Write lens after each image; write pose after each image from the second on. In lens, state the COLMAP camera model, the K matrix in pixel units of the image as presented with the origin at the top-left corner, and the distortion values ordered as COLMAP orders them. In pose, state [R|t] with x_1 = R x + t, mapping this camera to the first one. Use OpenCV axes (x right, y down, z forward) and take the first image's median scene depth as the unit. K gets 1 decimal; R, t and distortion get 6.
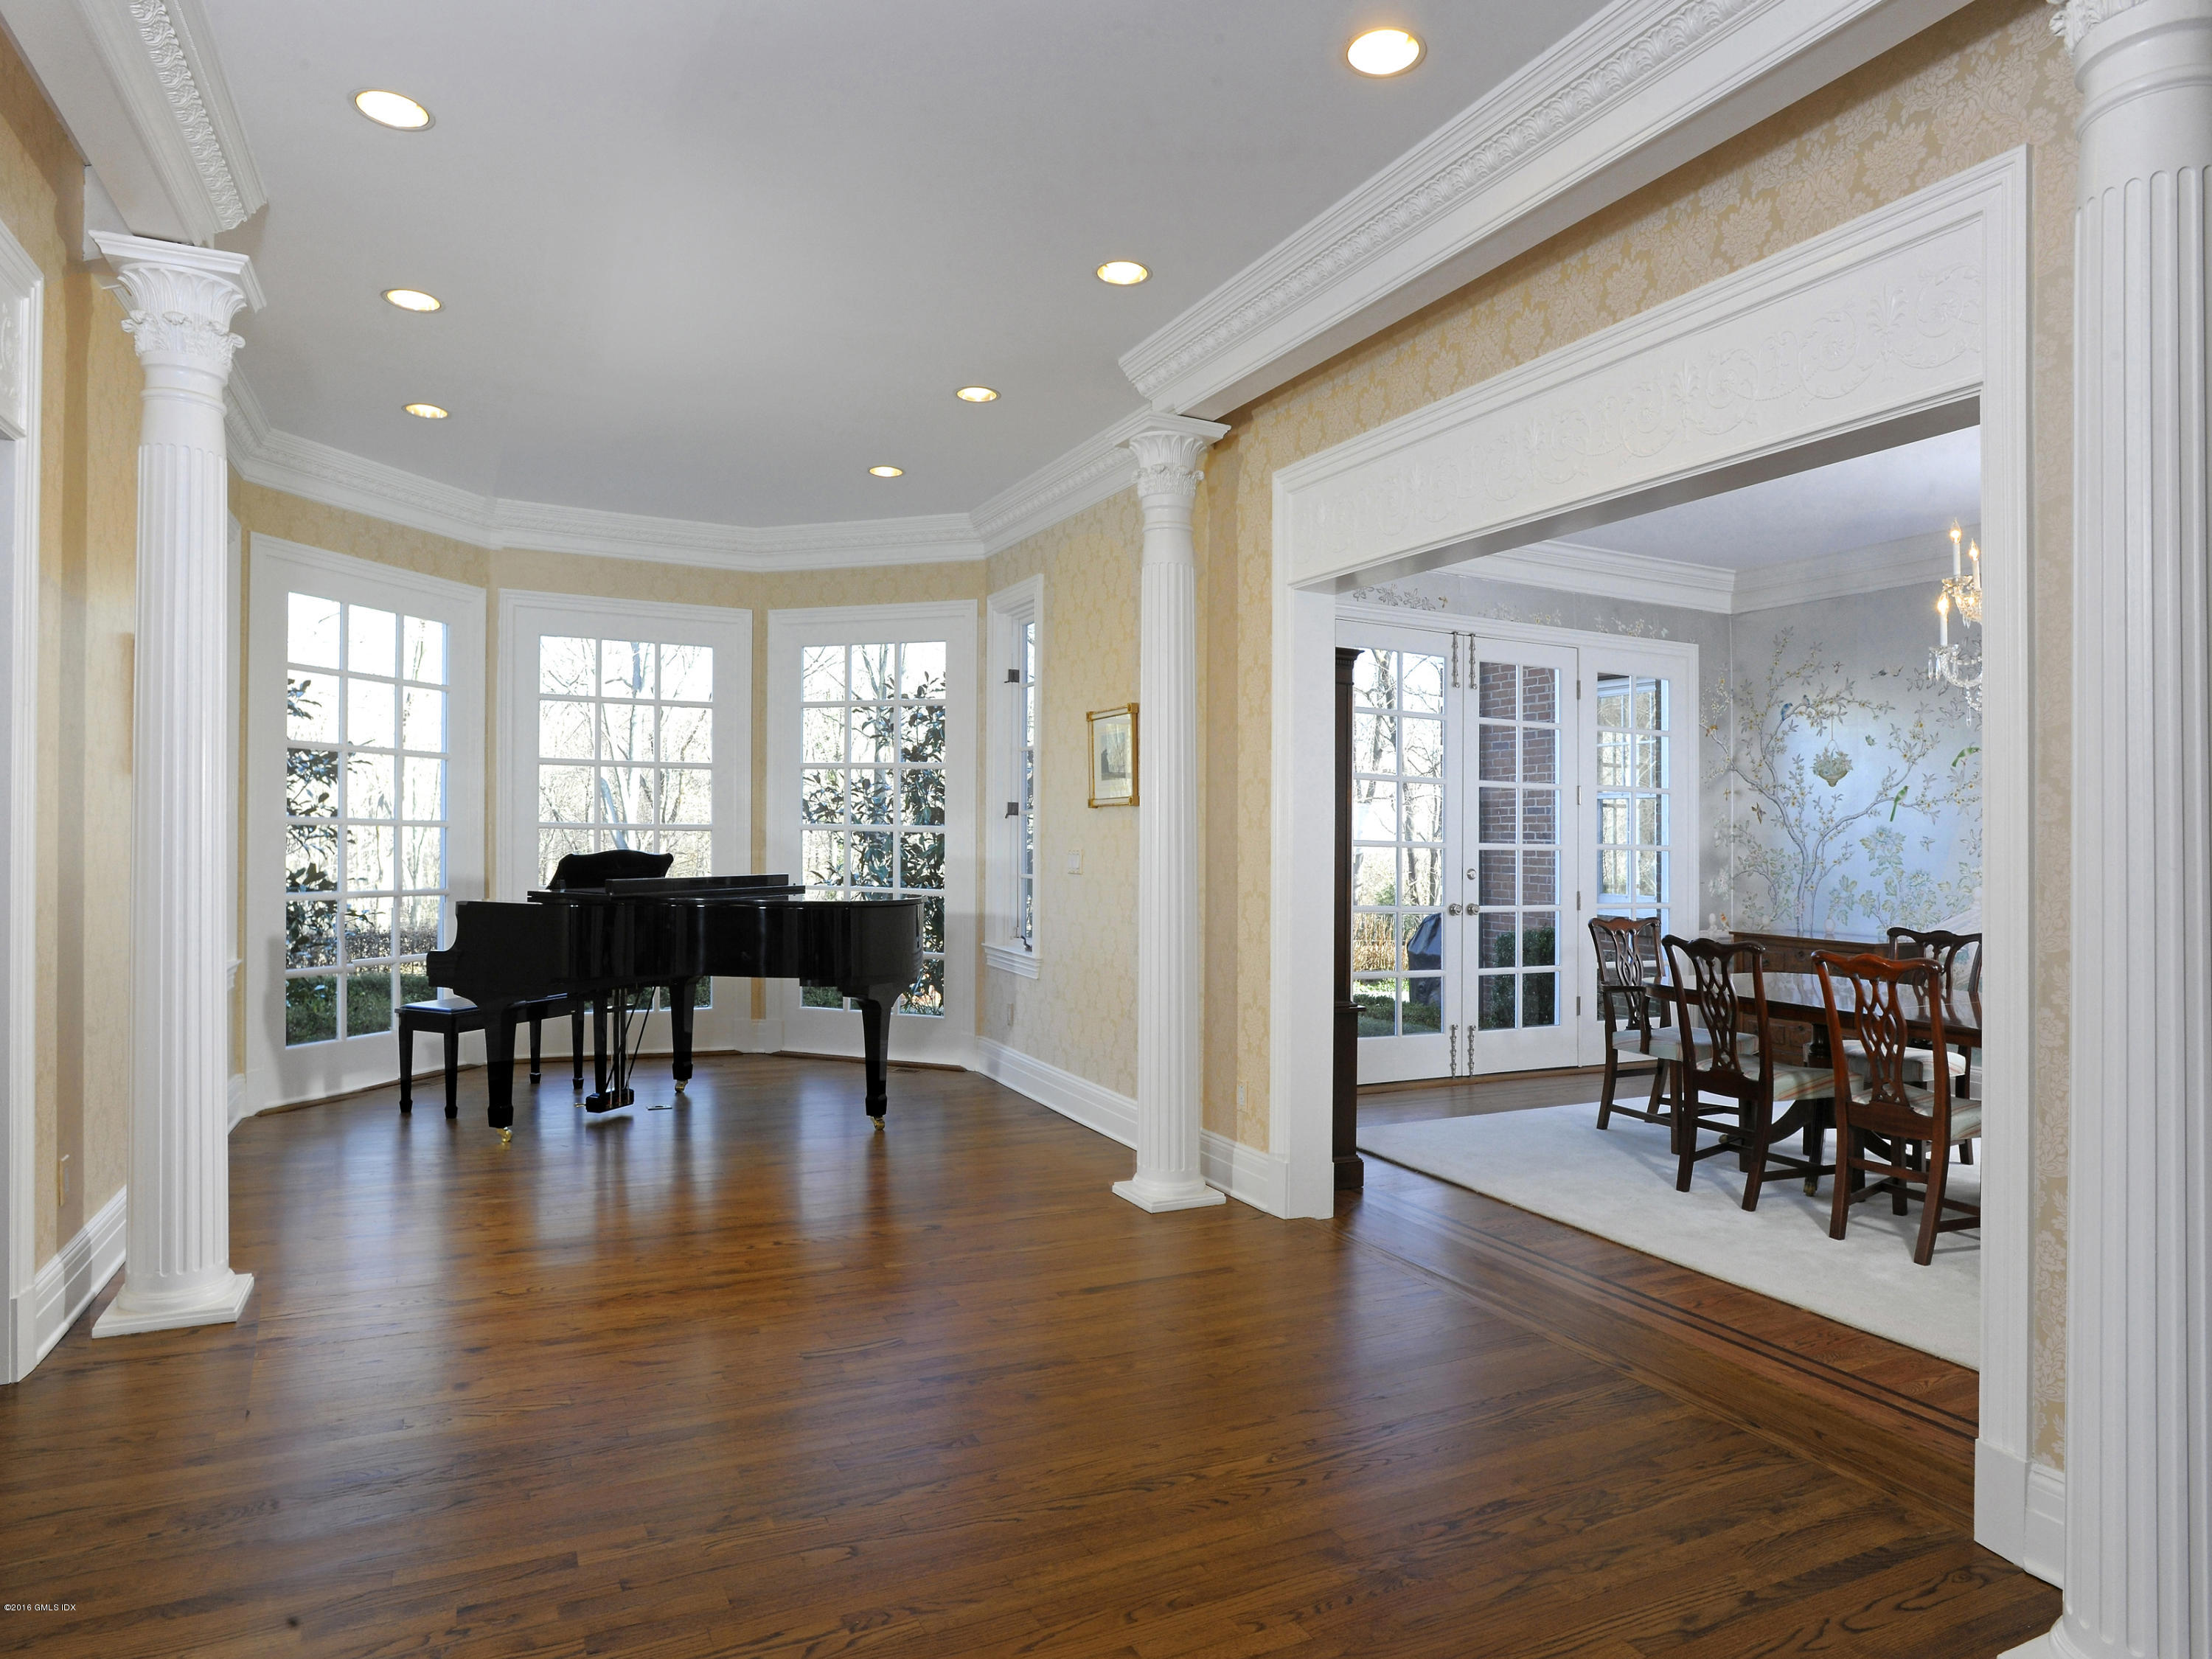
lens RADIAL K [[1278.4, 0, 1105.5], [0, 1278.4, 826.2], [0, 0, 1]] dist [-0.000354, 0.000085]
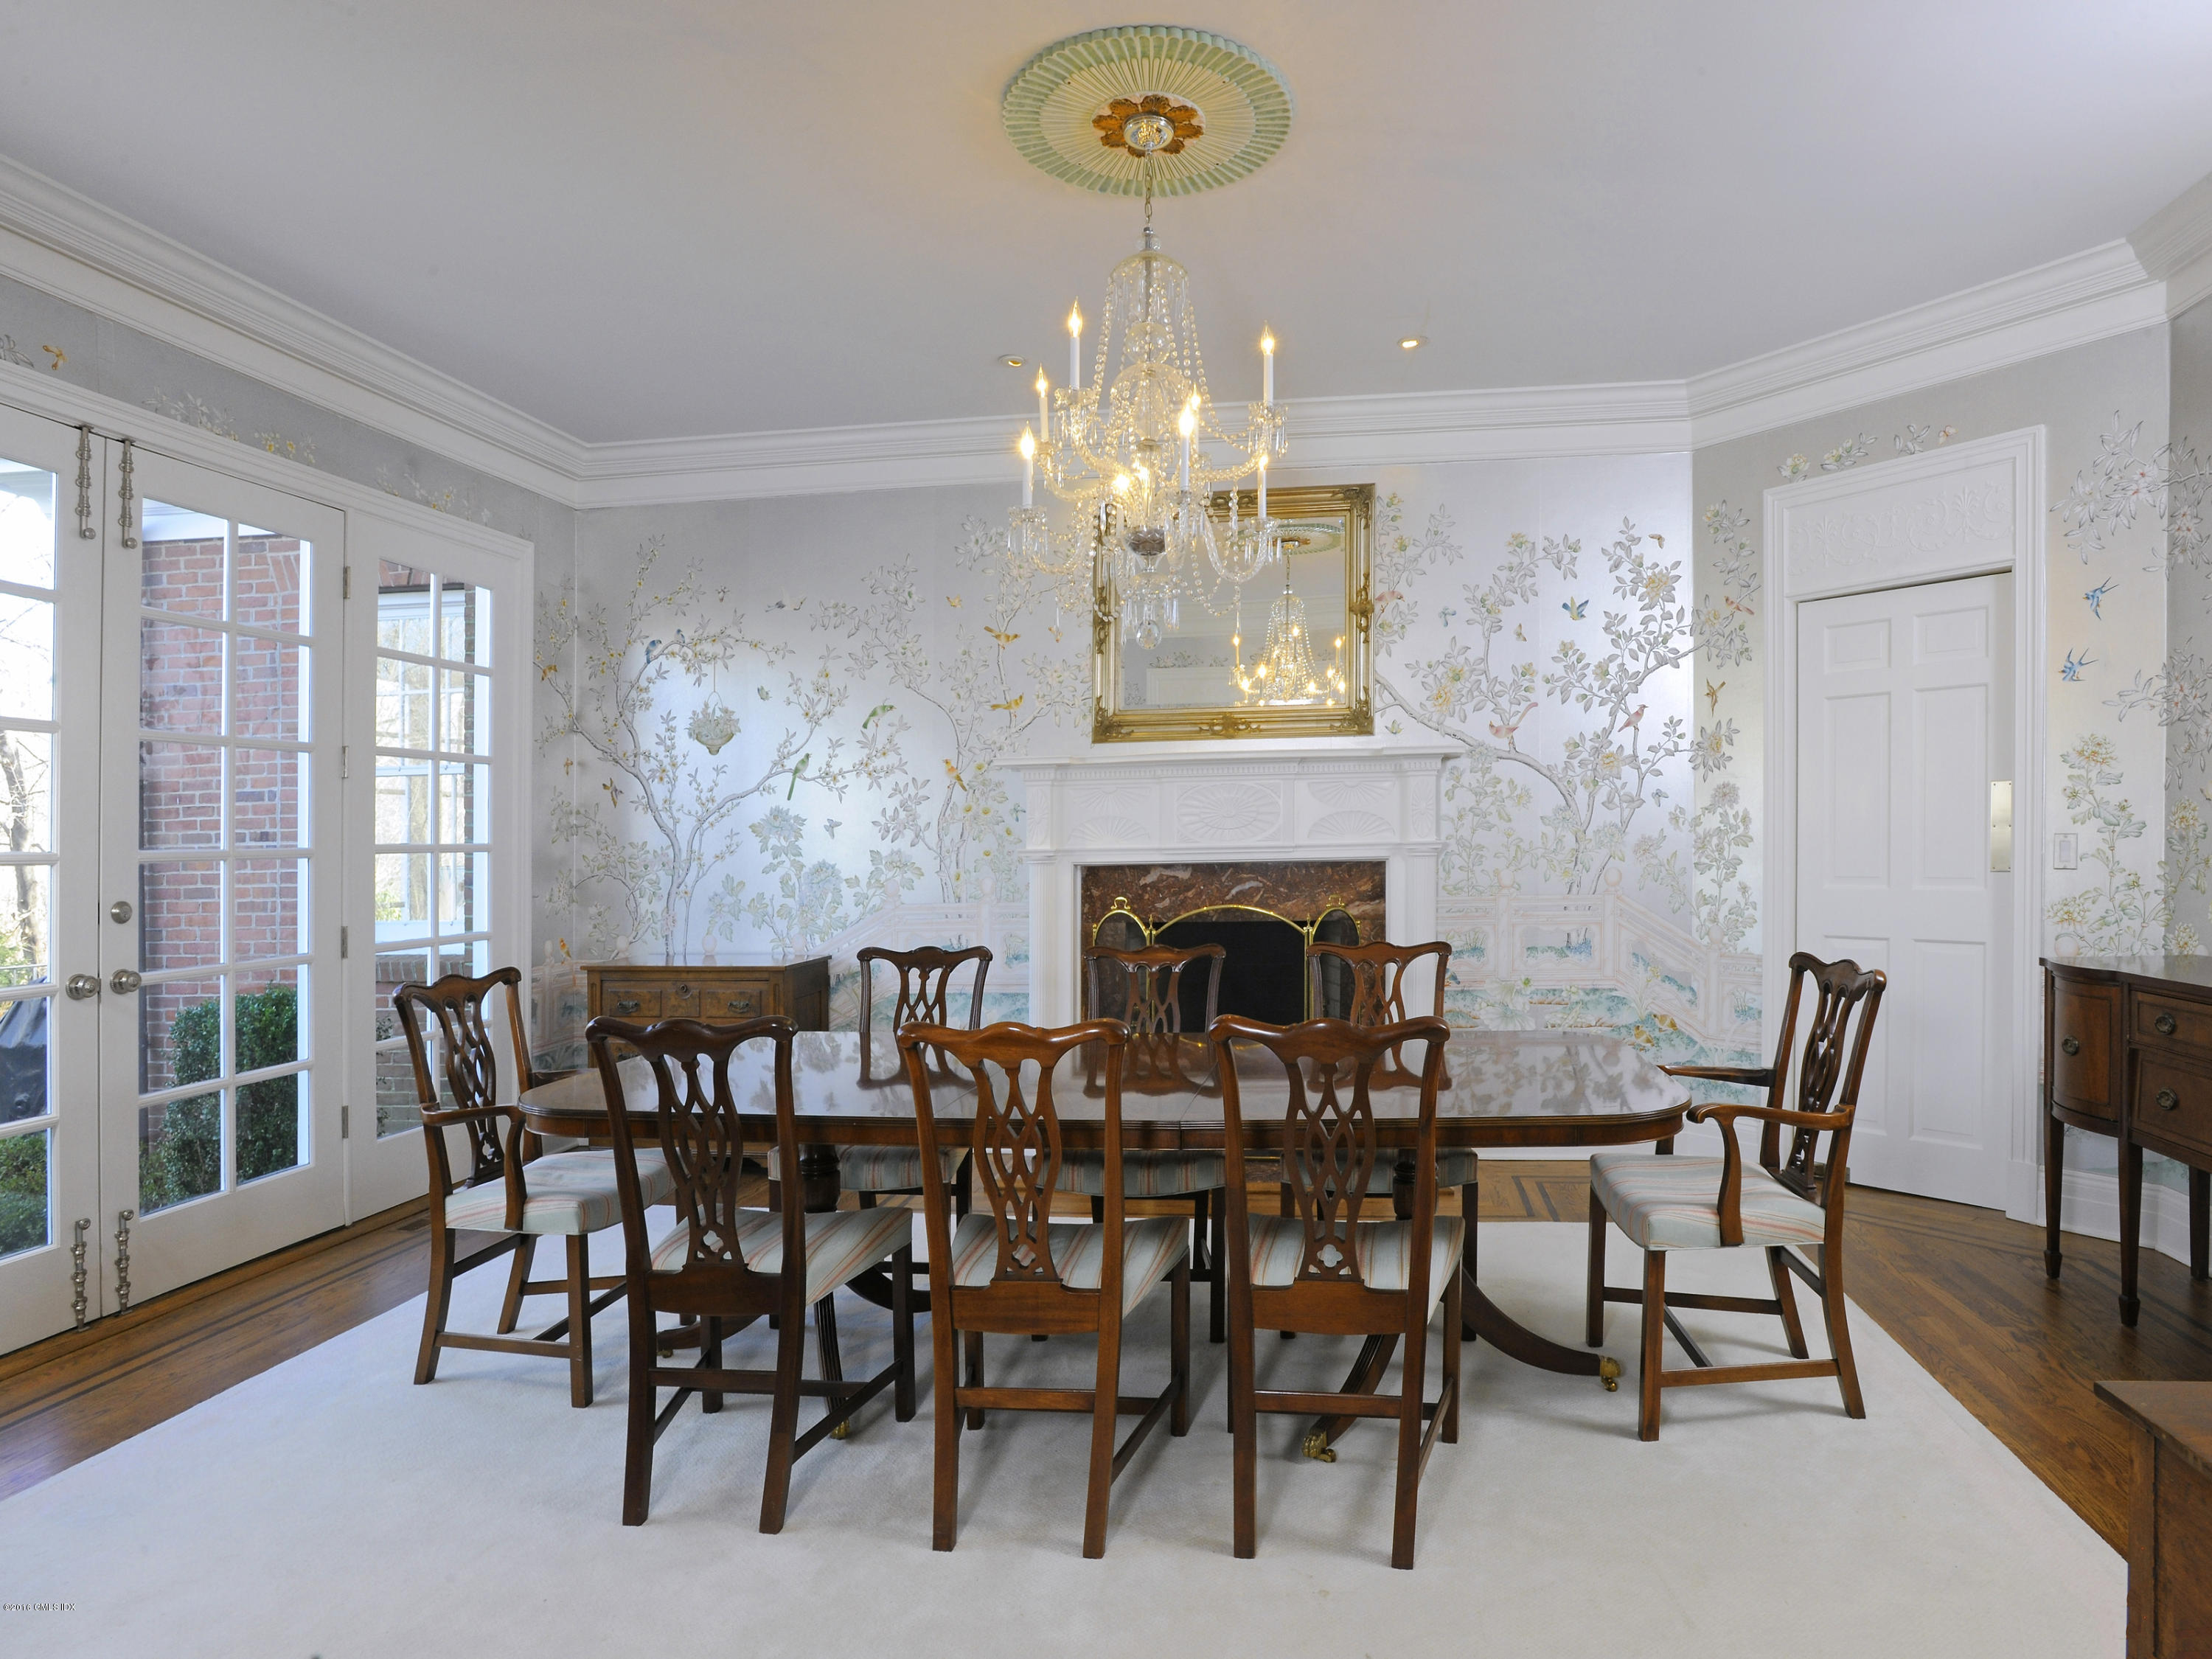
lens RADIAL K [[1227.7, 0, 1110.8], [0, 1227.7, 754.8], [0, 0, 1]] dist [-0.030618, 0.003054]
pose [[0.568665, 0.020759, 0.822307, 0.114589], [0.027166, 0.998662, -0.043998, 0.006257], [-0.822120, 0.047359, 0.567341, 0.402290]]
